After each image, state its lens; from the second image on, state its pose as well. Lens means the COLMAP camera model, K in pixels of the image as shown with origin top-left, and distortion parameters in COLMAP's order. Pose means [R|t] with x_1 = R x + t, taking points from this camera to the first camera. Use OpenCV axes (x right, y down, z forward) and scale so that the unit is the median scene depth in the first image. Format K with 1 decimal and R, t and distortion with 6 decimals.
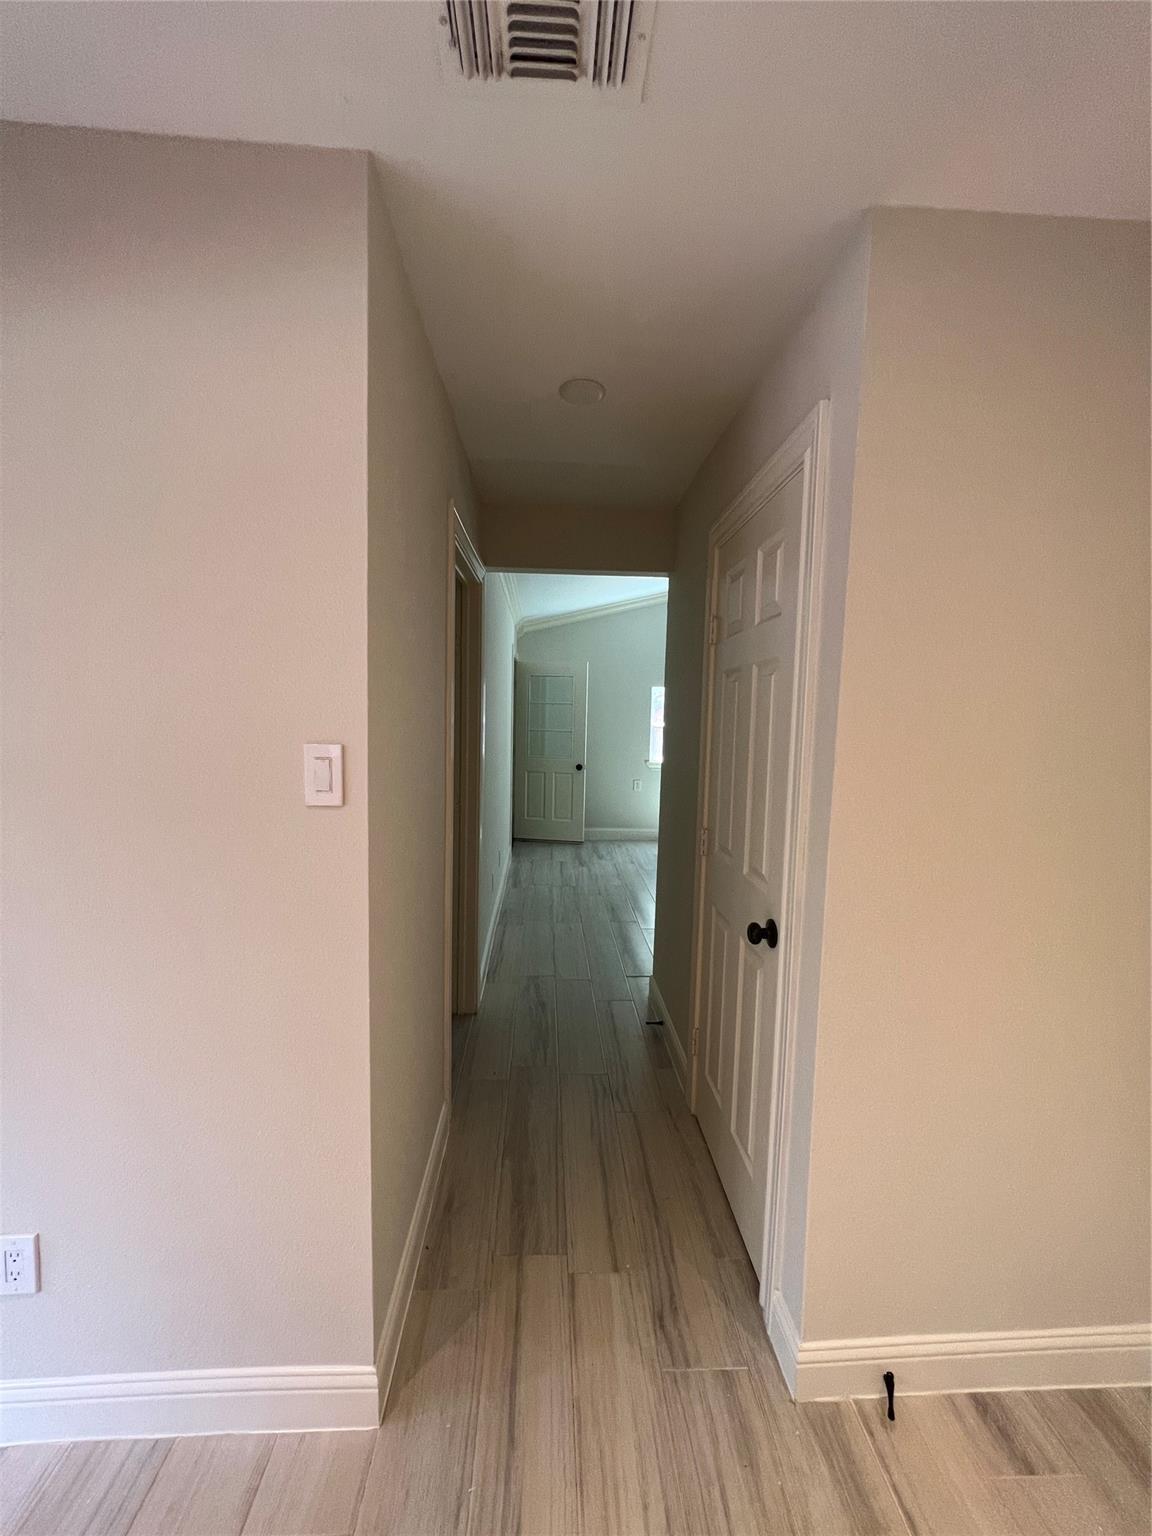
lens RADIAL K [[616.2, 0, 576.3], [0, 616.2, 767.1], [0, 0, 1]] dist [0.000000, -0.000066]
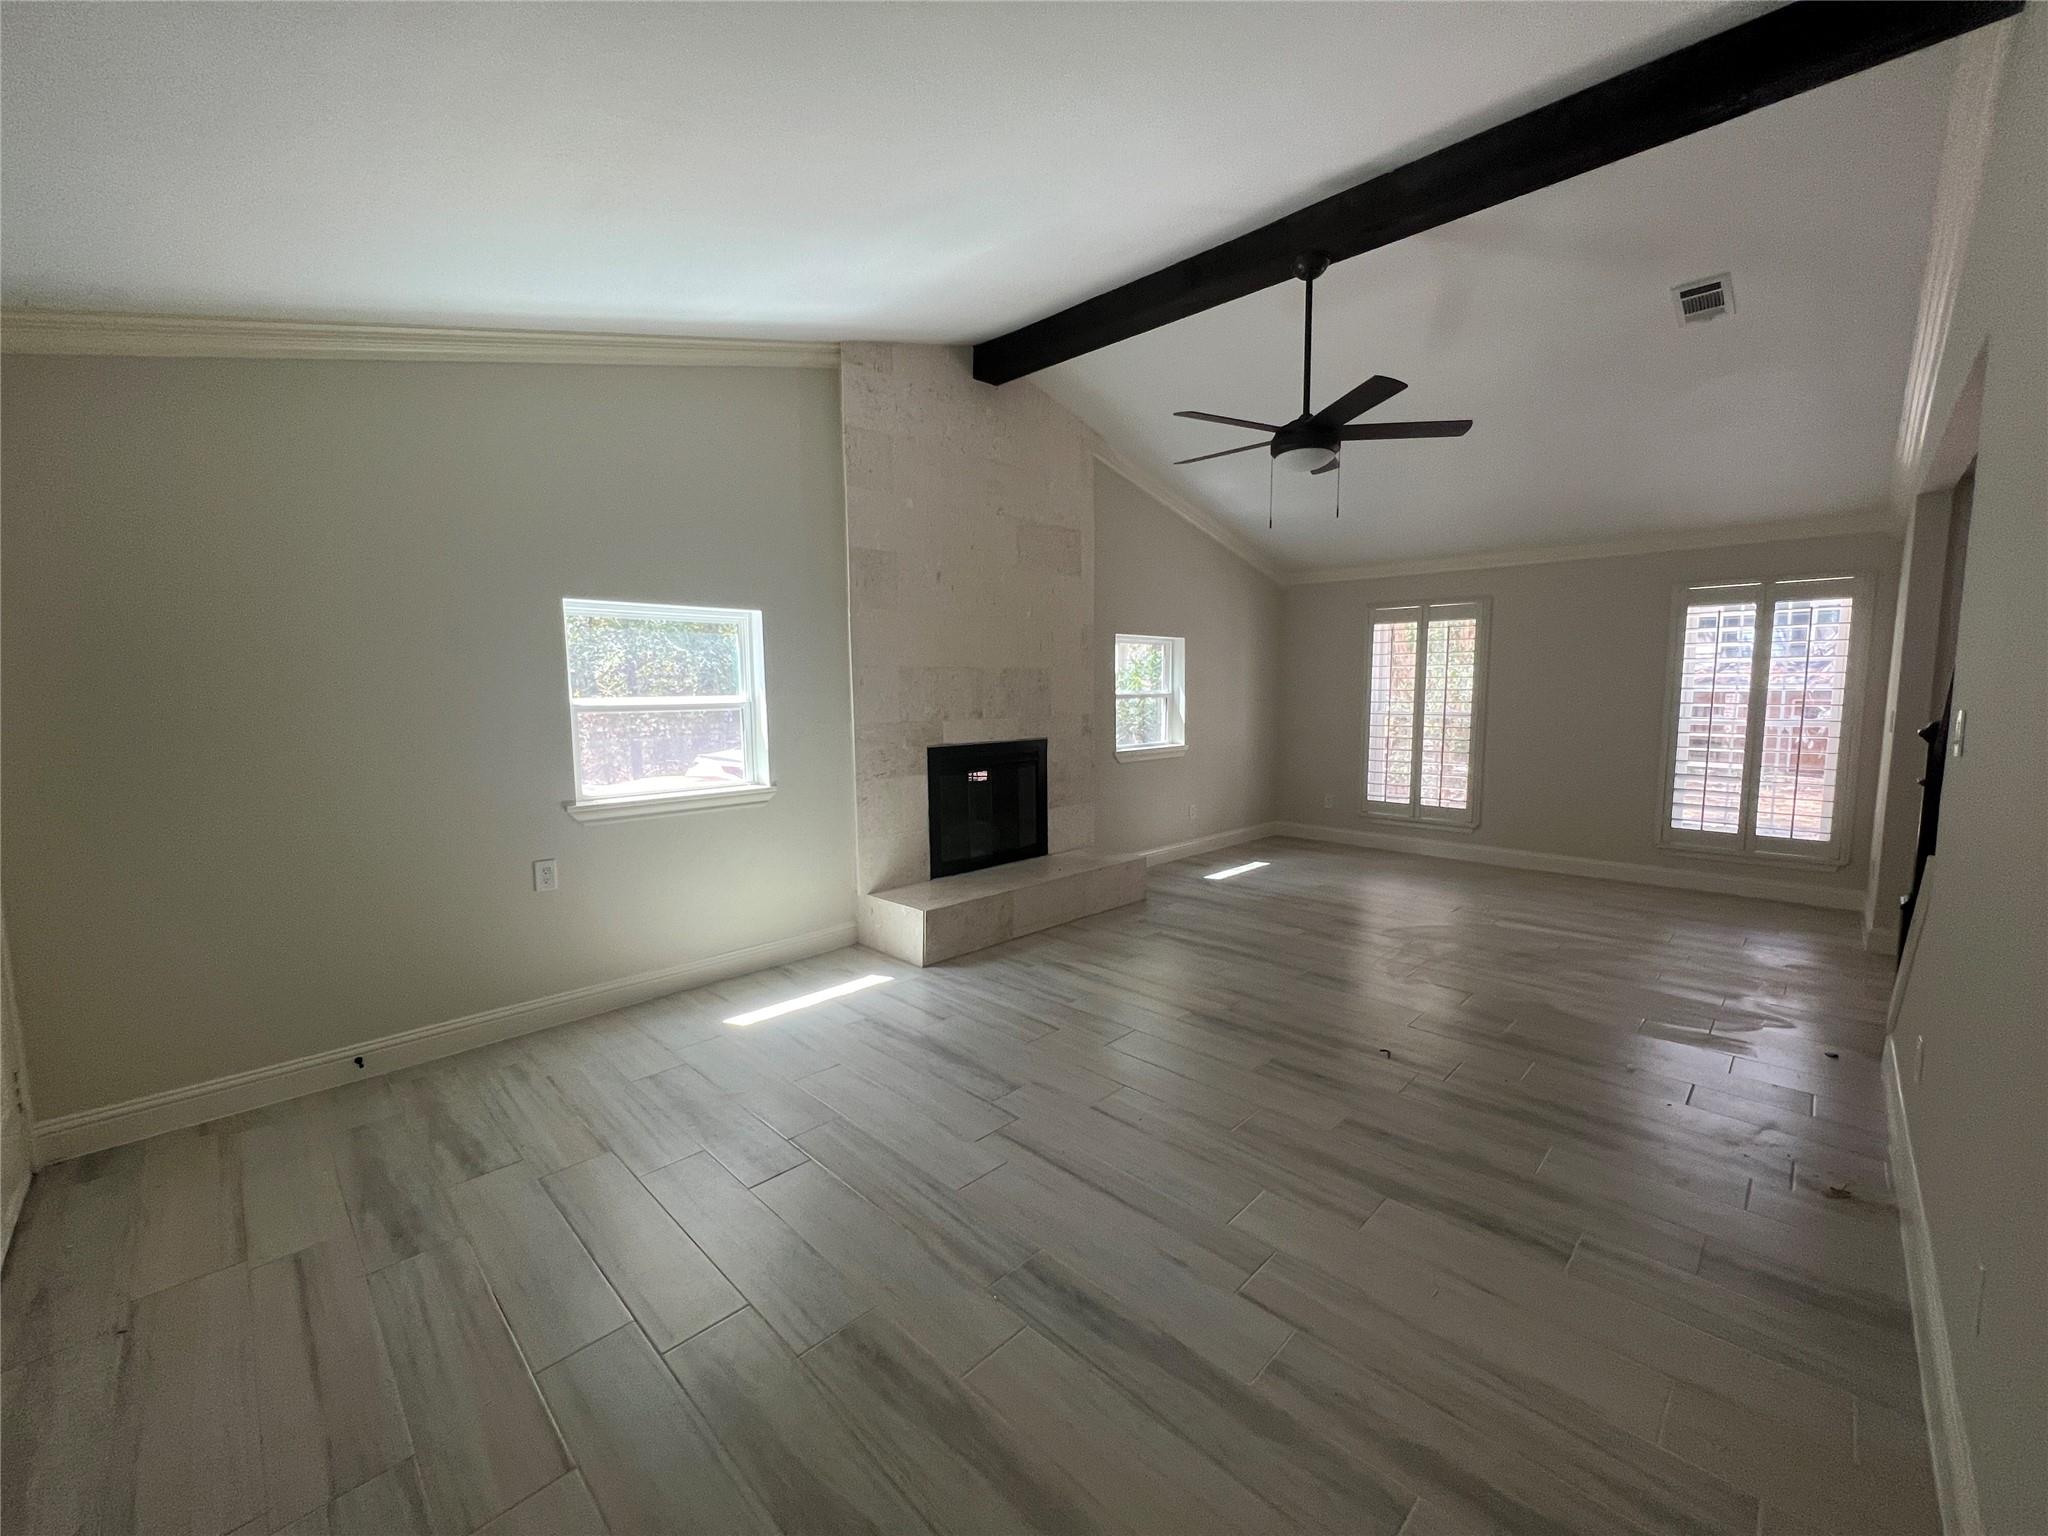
lens RADIAL K [[821.6, 0, 1027.5], [0, 821.6, 777.0], [0, 0, 1]] dist [0.000000, -0.000066]
pose [[0.735615, -0.096383, 0.670508, -0.010770], [0.078108, 0.995292, 0.057378, -0.037153], [-0.672881, 0.010164, 0.739681, 0.529690]]
